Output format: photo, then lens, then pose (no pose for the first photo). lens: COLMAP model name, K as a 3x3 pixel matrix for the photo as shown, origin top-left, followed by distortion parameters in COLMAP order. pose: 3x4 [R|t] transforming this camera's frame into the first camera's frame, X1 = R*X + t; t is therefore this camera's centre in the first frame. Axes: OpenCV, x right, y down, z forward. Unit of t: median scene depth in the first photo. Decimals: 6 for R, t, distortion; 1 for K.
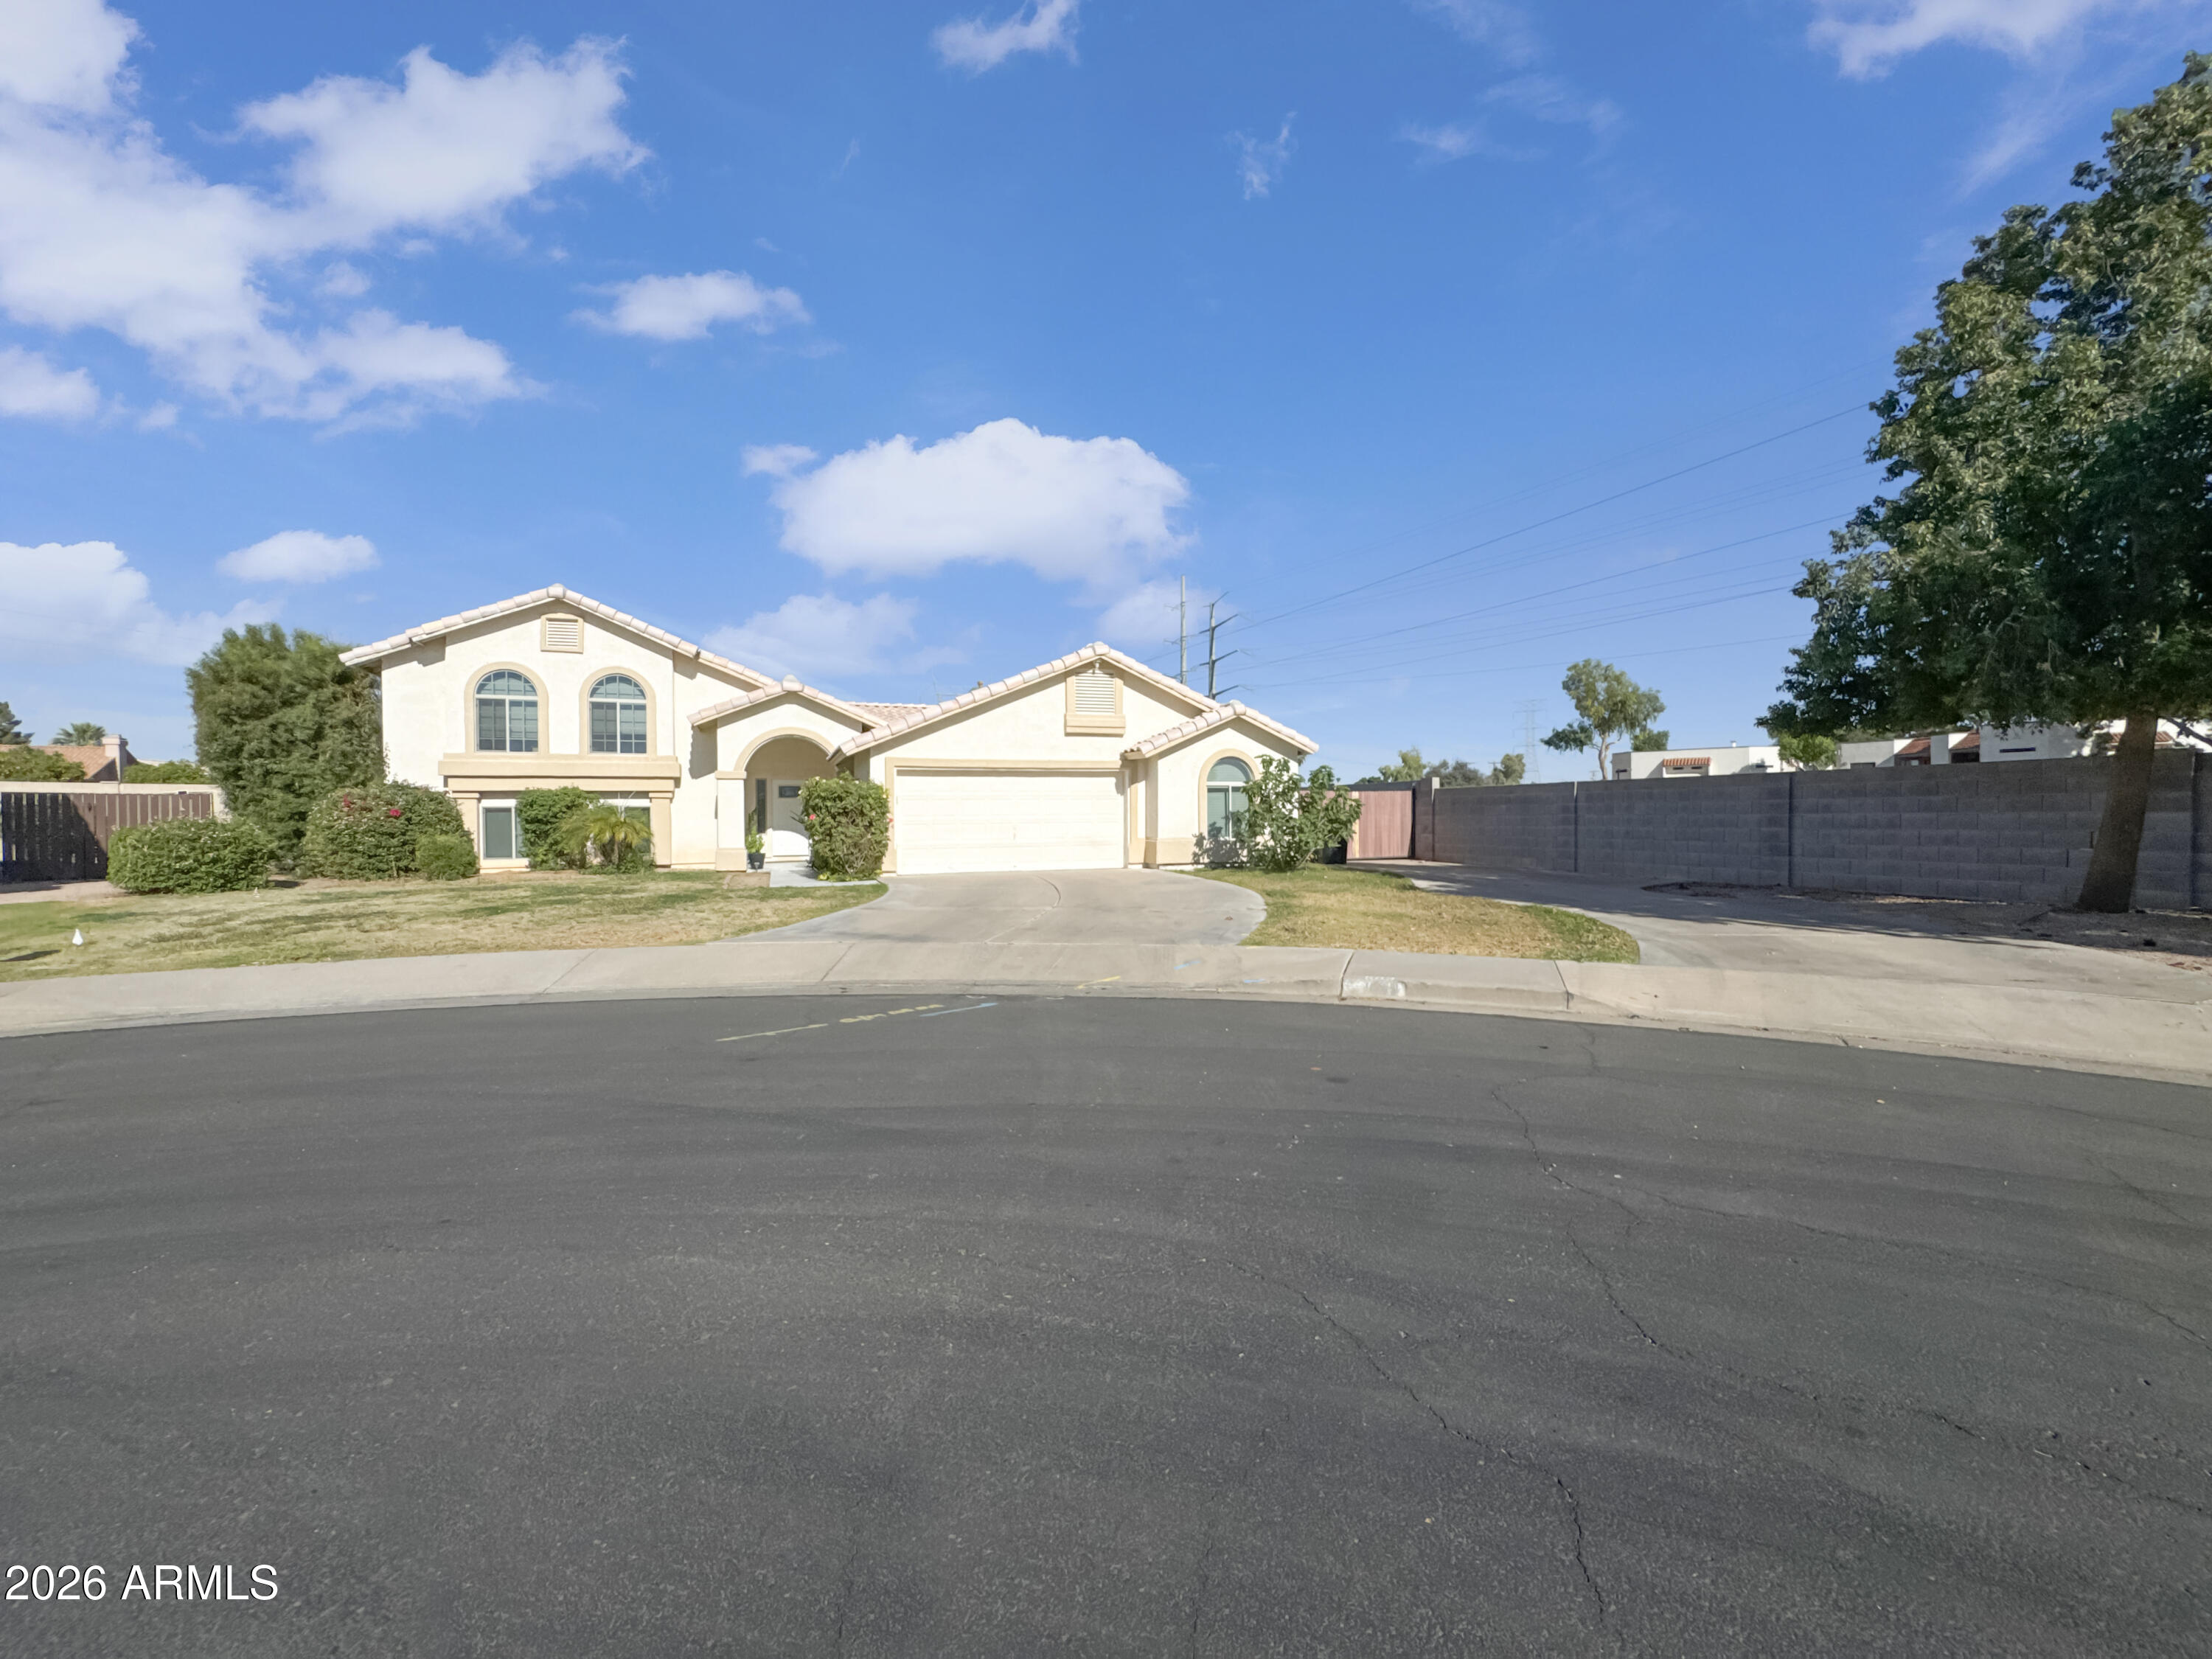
lens RADIAL K [[886.8, 0, 1106.0], [0, 886.8, 829.5], [0, 0, 1]] dist [0.018181, 0.000003]
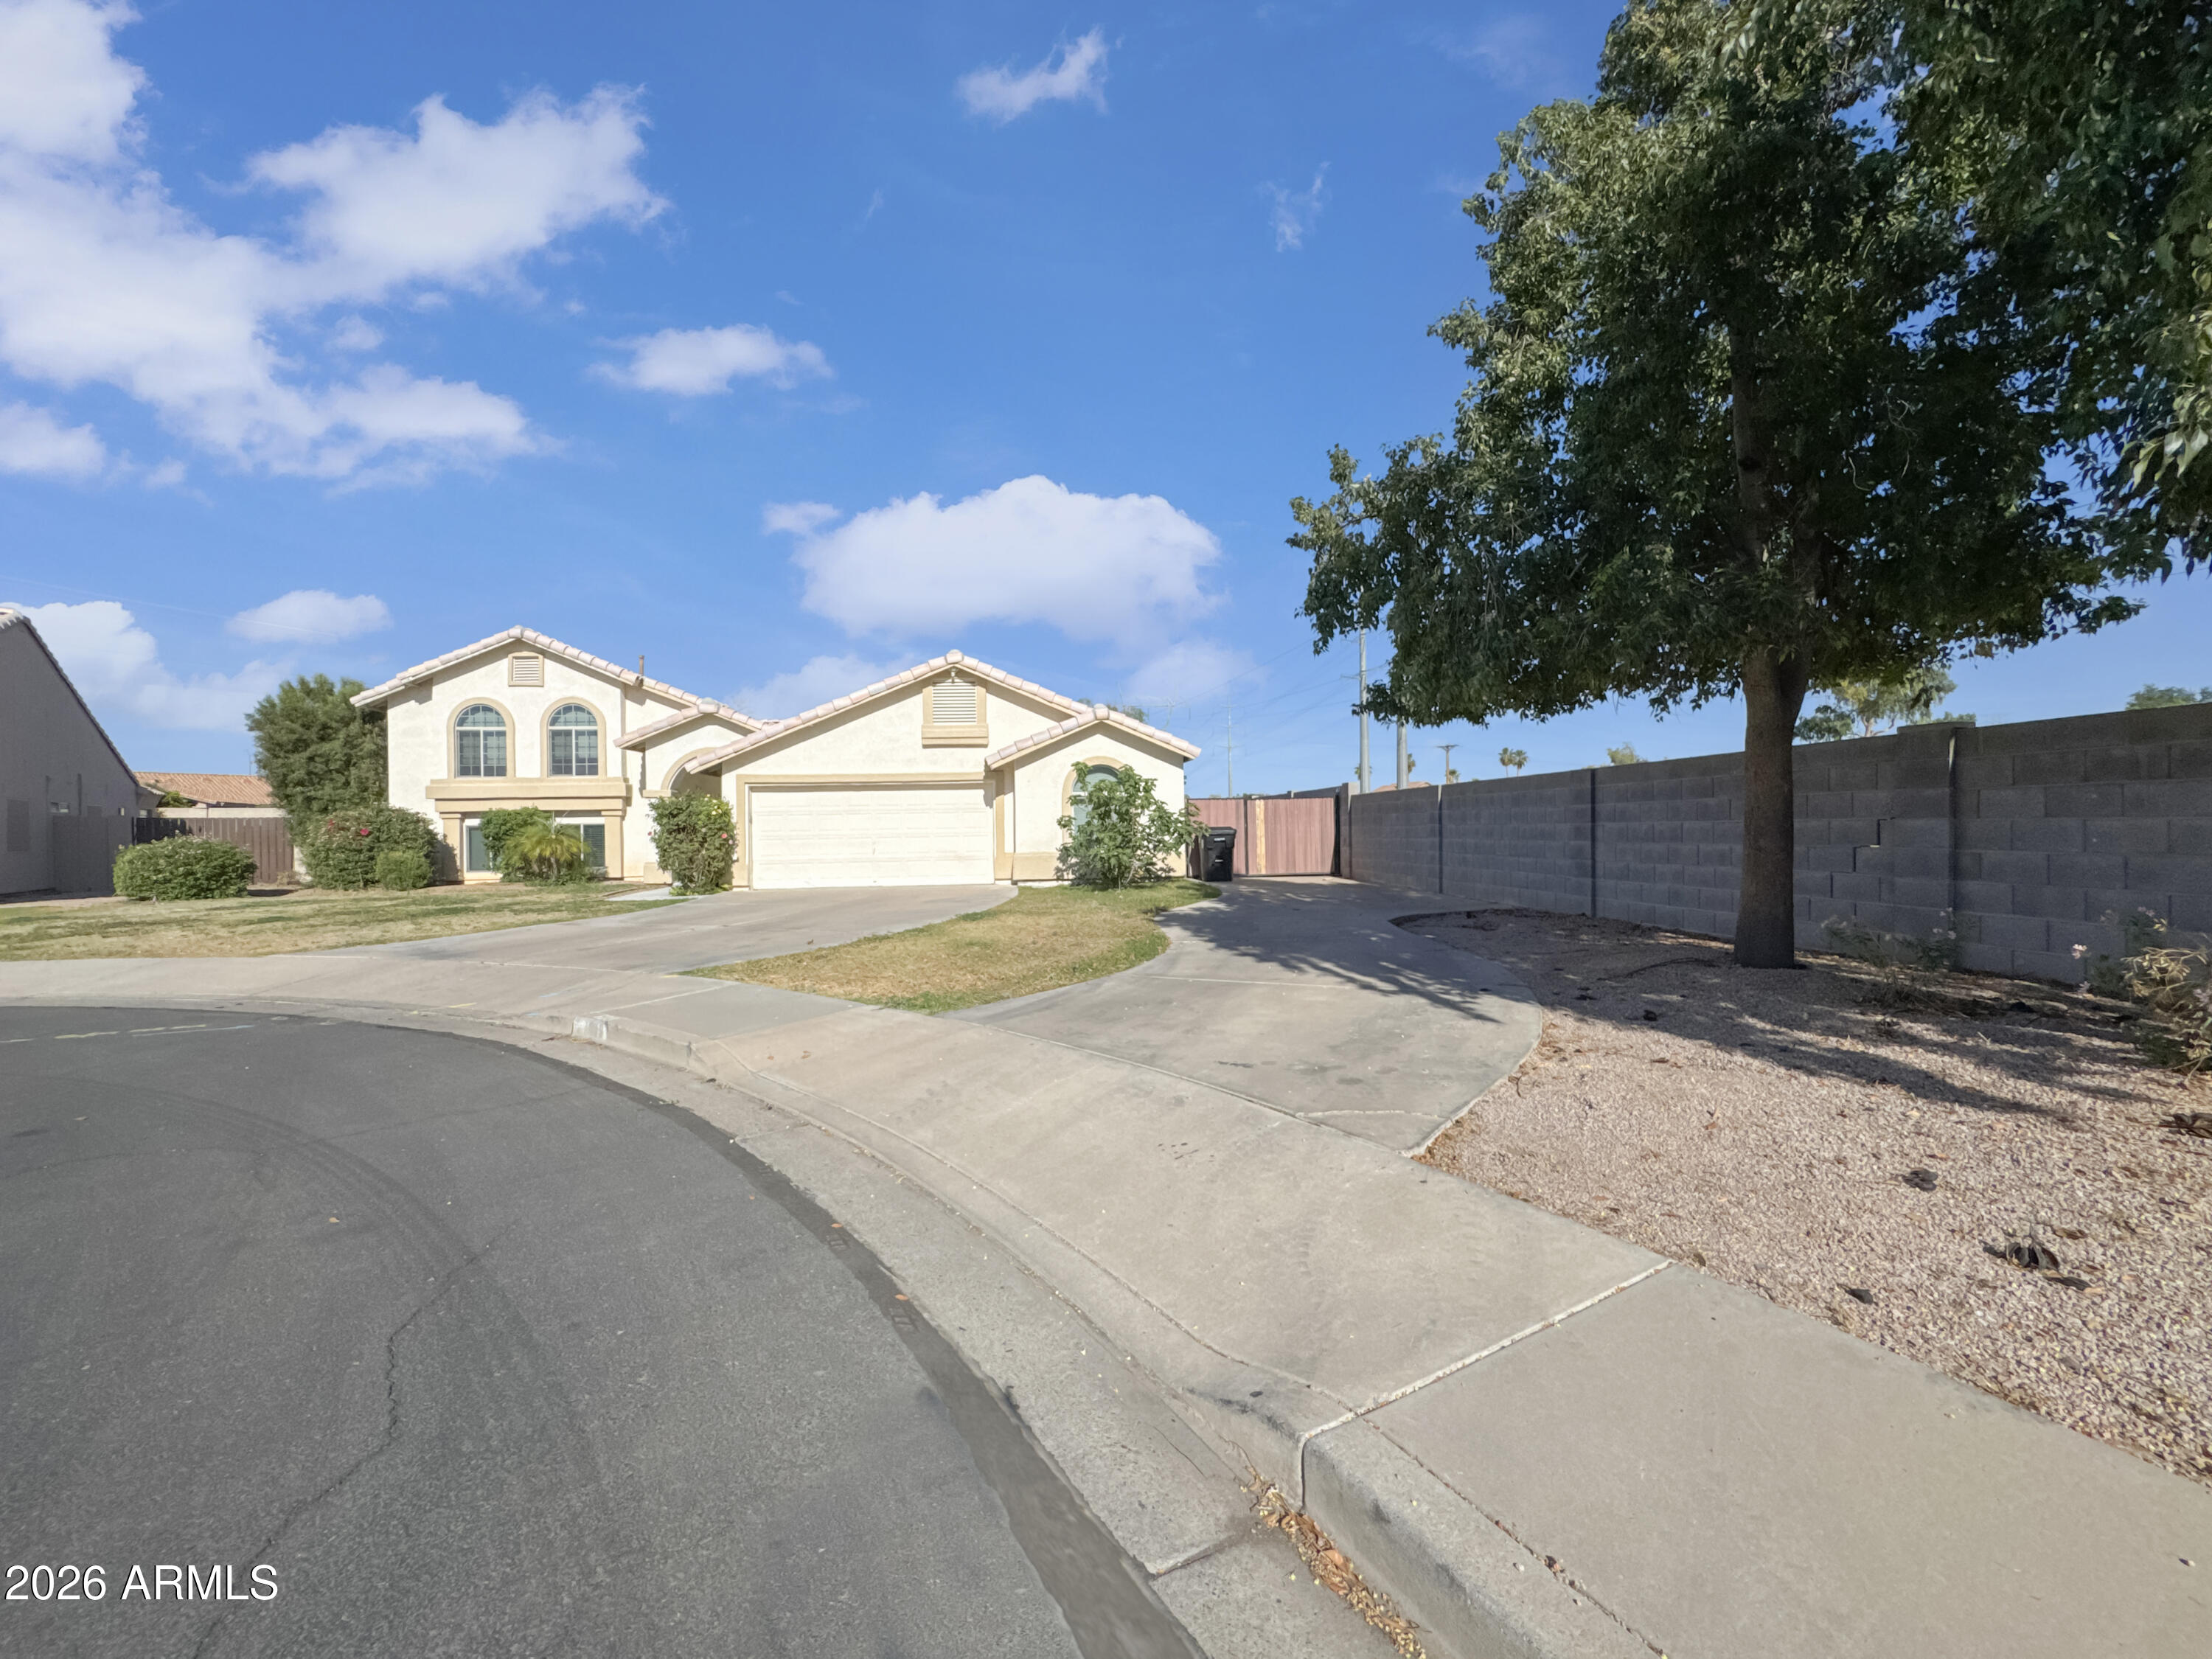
lens RADIAL K [[886.8, 0, 1106.0], [0, 886.8, 829.5], [0, 0, 1]] dist [0.018181, 0.000003]
pose [[0.968332, -0.007682, -0.249549, 0.379283], [0.004919, 0.999920, -0.011693, -0.003188], [0.249618, 0.010095, 0.968292, 0.103482]]
